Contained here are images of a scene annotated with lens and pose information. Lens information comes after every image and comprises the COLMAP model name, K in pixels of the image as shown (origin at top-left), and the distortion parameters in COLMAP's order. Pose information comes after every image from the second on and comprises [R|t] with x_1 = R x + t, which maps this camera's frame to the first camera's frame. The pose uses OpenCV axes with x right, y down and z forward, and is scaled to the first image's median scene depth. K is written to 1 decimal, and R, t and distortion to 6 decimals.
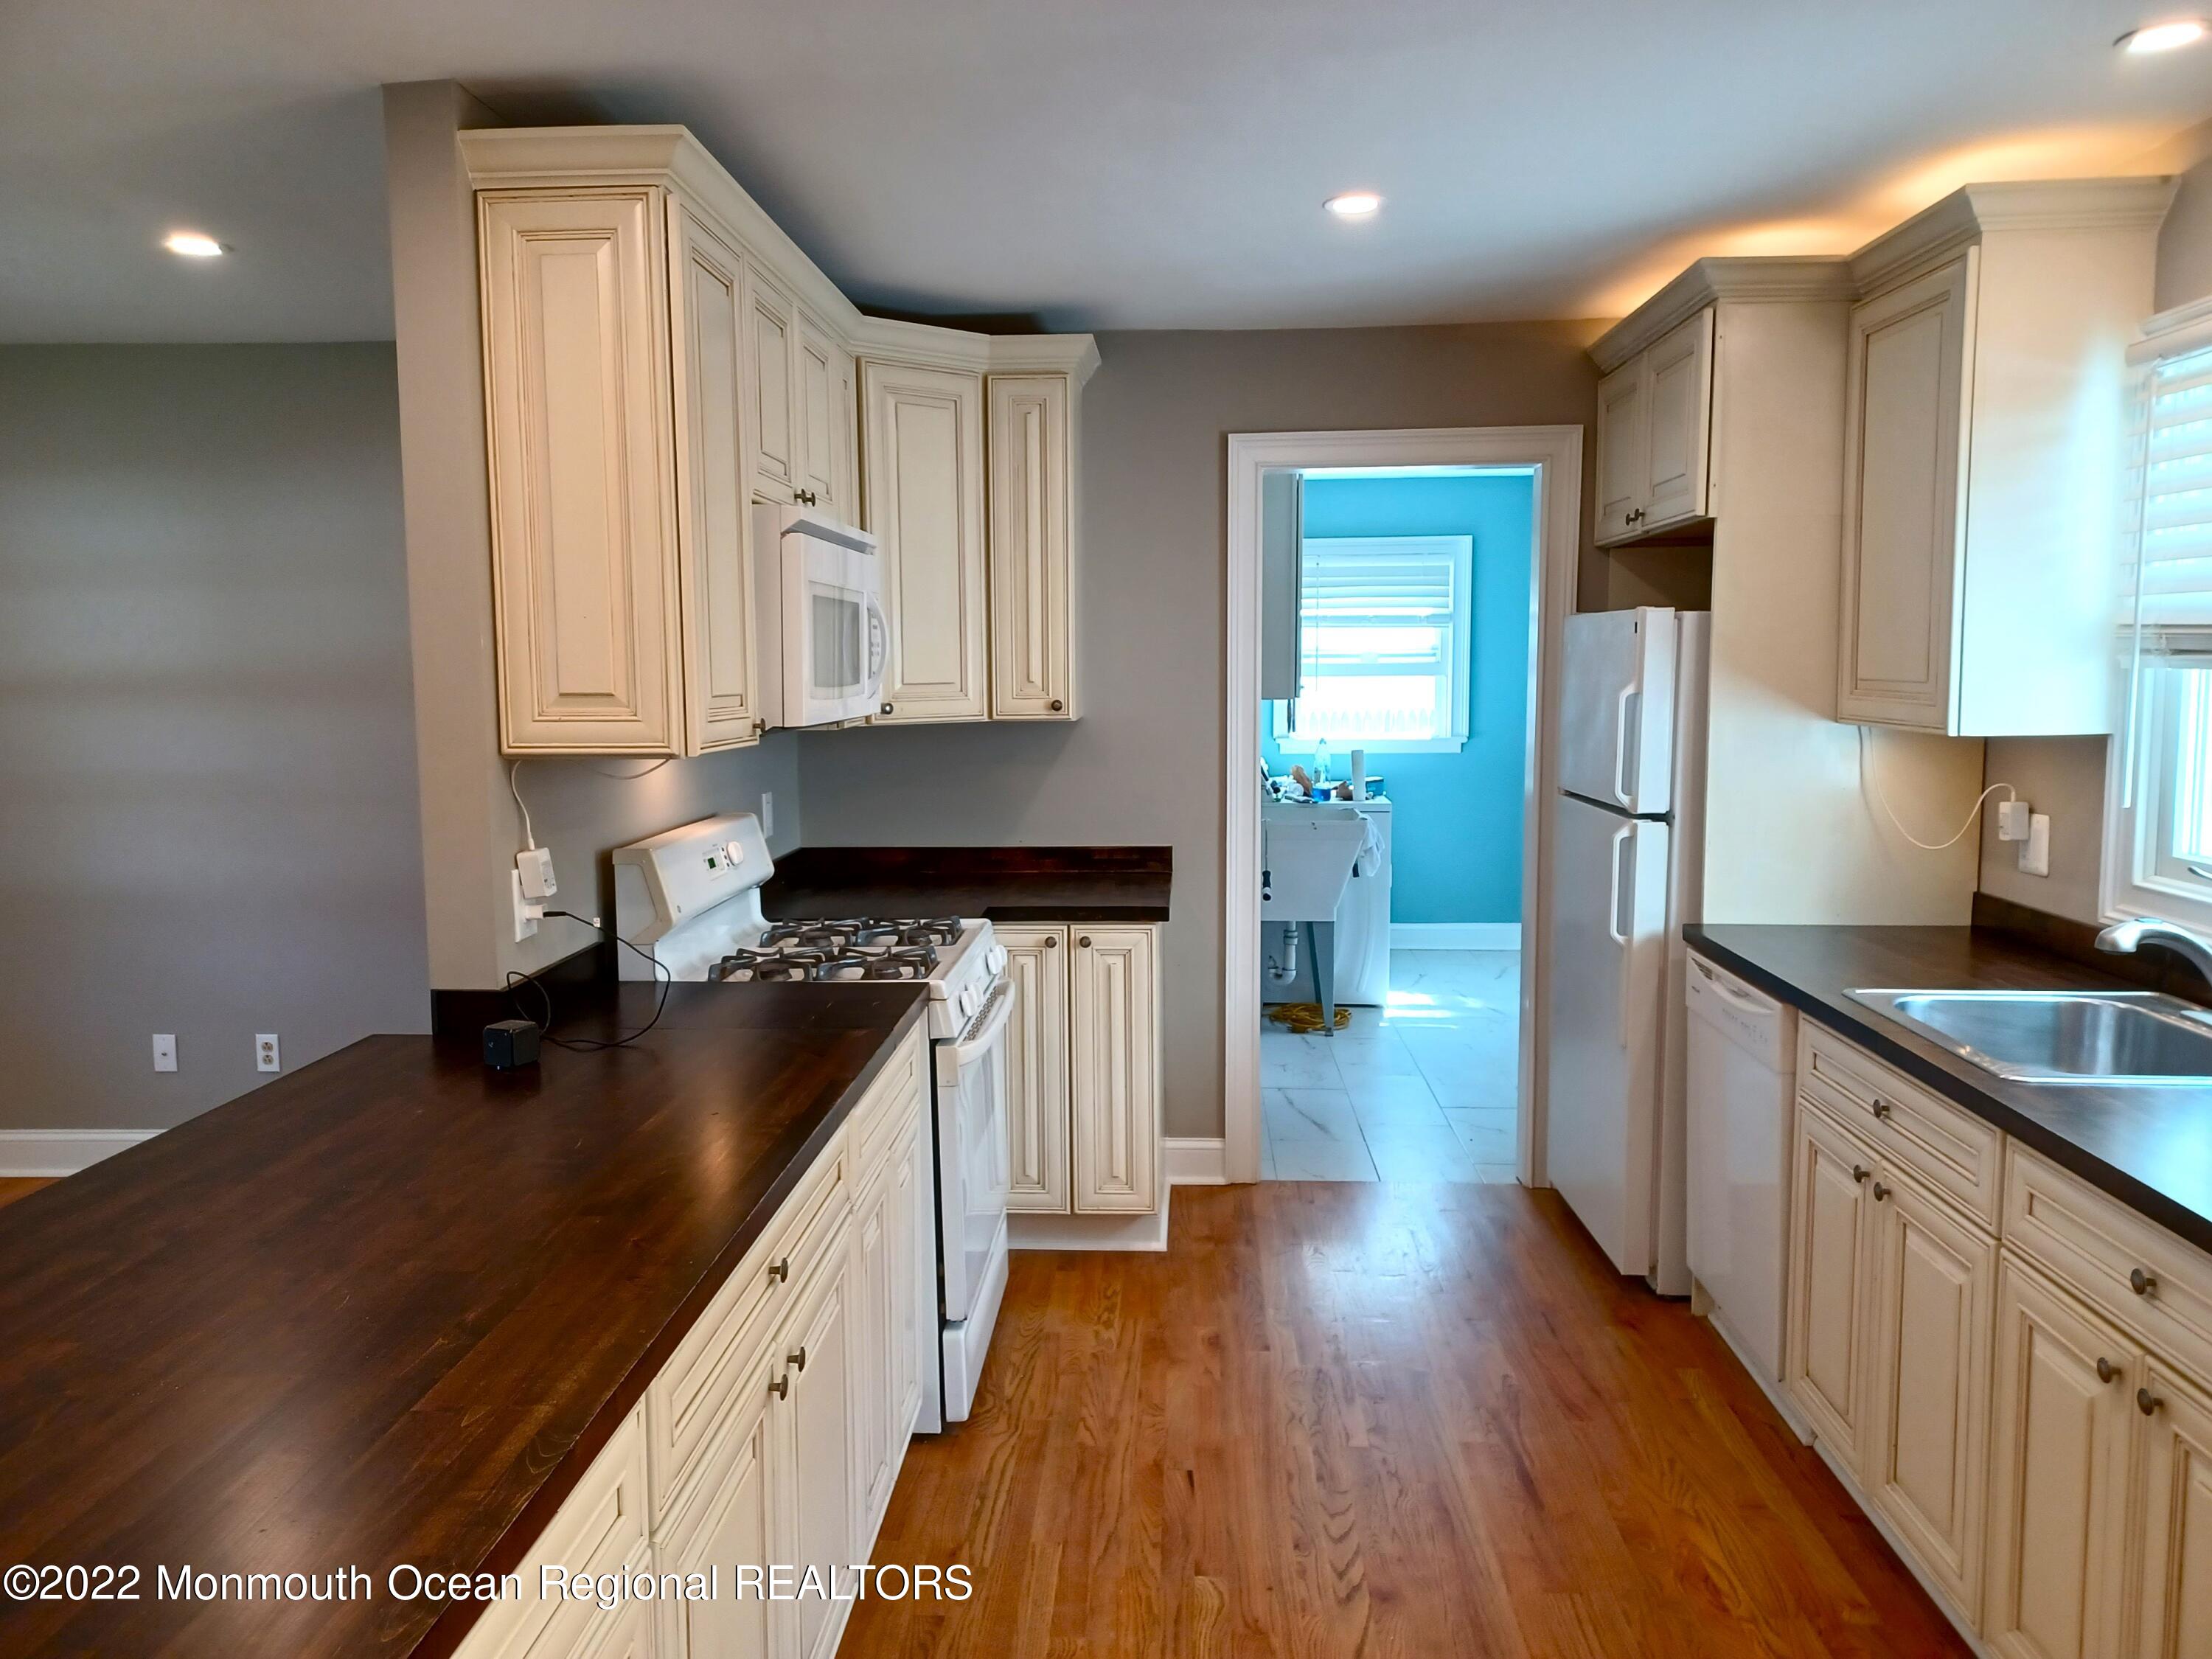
lens RADIAL K [[1607.1, 0, 1089.3], [0, 1607.1, 821.5], [0, 0, 1]] dist [0.059036, -0.039947]
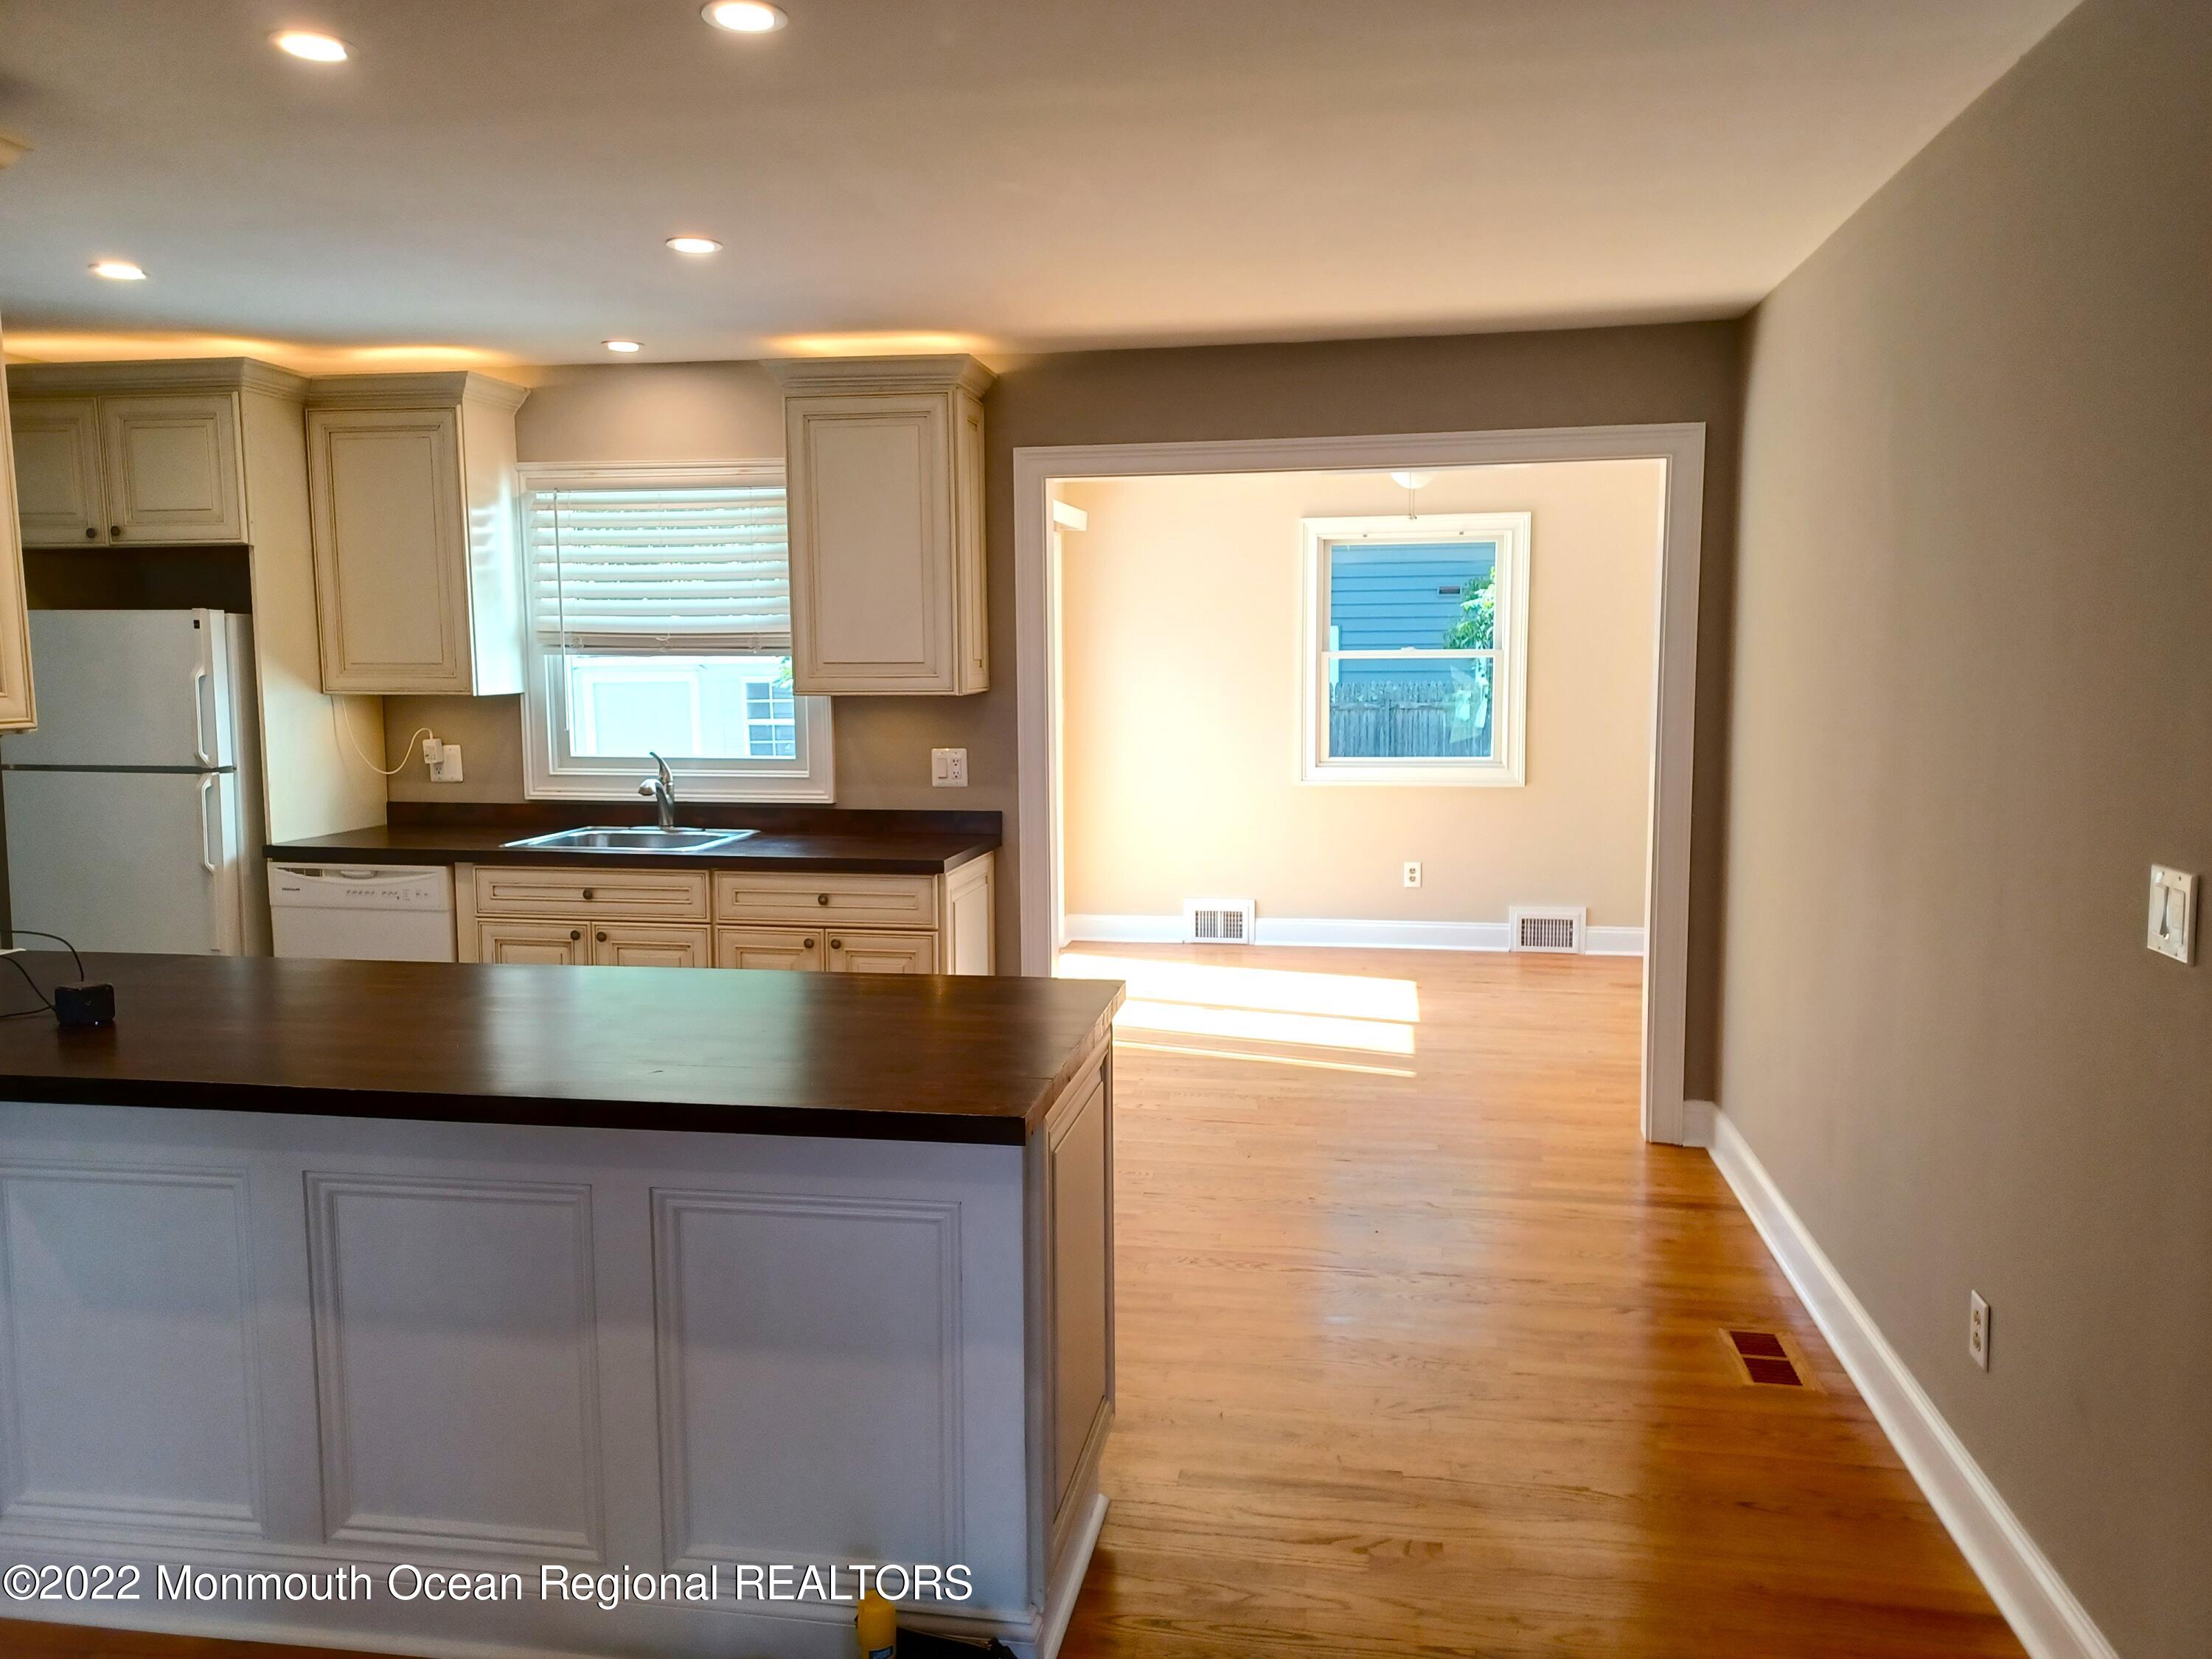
lens RADIAL K [[1607.1, 0, 1100.2], [0, 1607.1, 827.3], [0, 0, 1]] dist [0.059036, -0.039947]
pose [[0.113754, -0.101830, 0.988277, -0.902813], [0.104135, 0.990476, 0.090070, -0.001356], [-0.988036, 0.092668, 0.123274, 0.146690]]
